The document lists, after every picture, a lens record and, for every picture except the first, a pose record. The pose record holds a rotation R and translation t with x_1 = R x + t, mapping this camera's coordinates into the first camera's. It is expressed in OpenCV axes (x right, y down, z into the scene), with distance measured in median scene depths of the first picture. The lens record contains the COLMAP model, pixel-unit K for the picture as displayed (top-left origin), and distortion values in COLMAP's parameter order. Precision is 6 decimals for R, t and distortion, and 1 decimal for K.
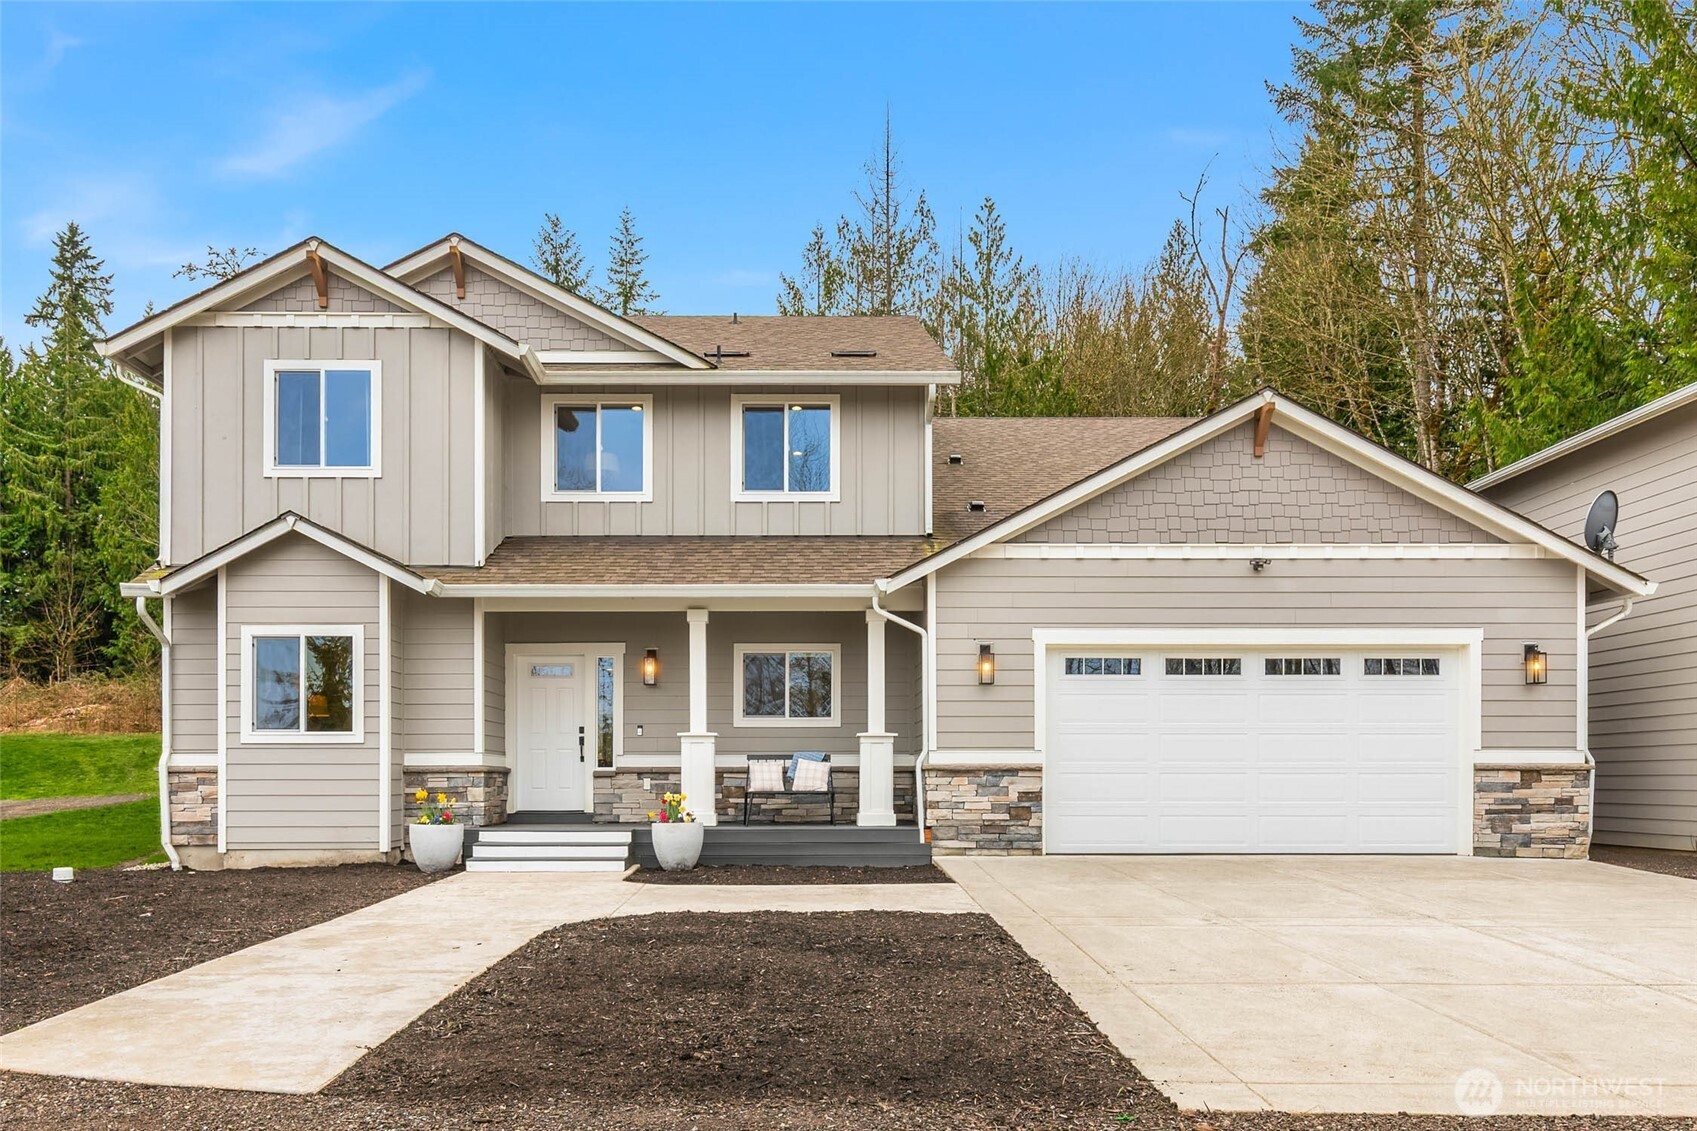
lens RADIAL K [[1260.8, 0, 848.1], [0, 1260.8, 604.8], [0, 0, 1]] dist [0.001235, 0.004416]
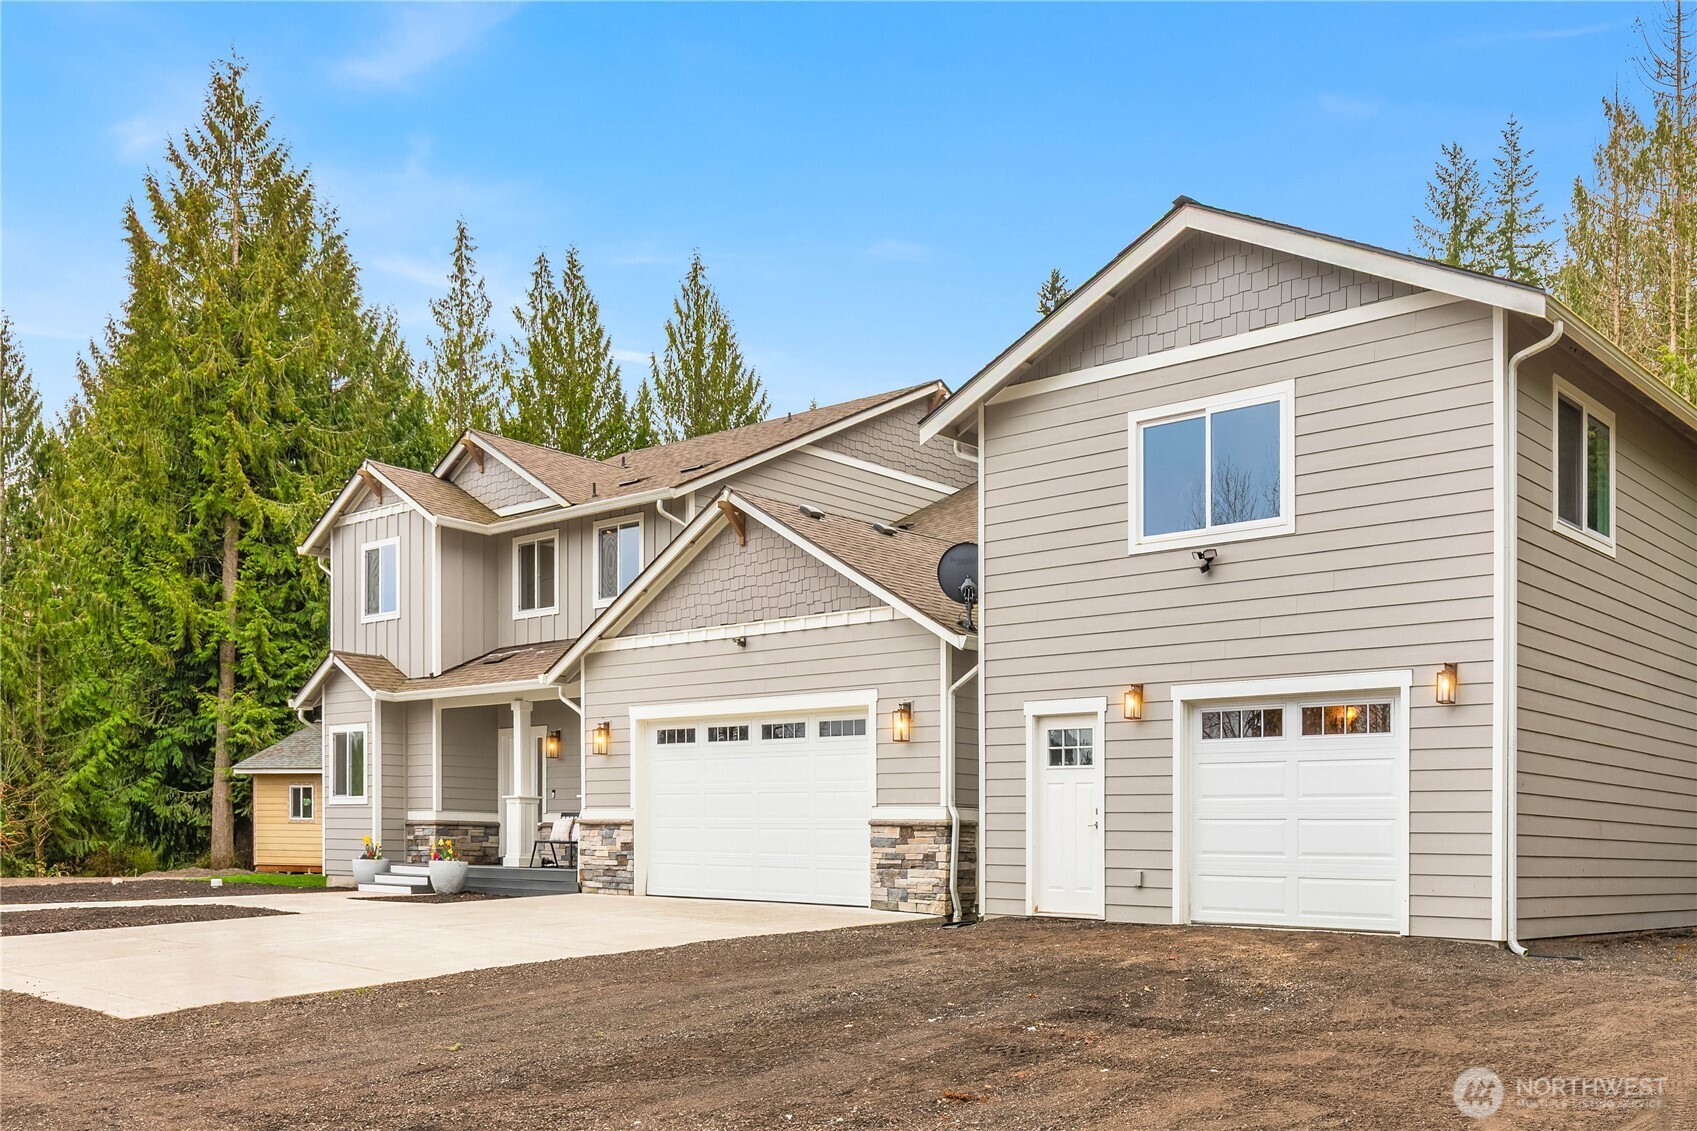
lens RADIAL K [[1504.4, 0, 848.5], [0, 1504.4, 565.5], [0, 0, 1]] dist [-0.002204, 0.005849]
pose [[0.746945, -0.109391, -0.655826, 1.277204], [0.083389, 0.993997, -0.070823, 0.003389], [0.659636, -0.001787, 0.751583, 0.050564]]
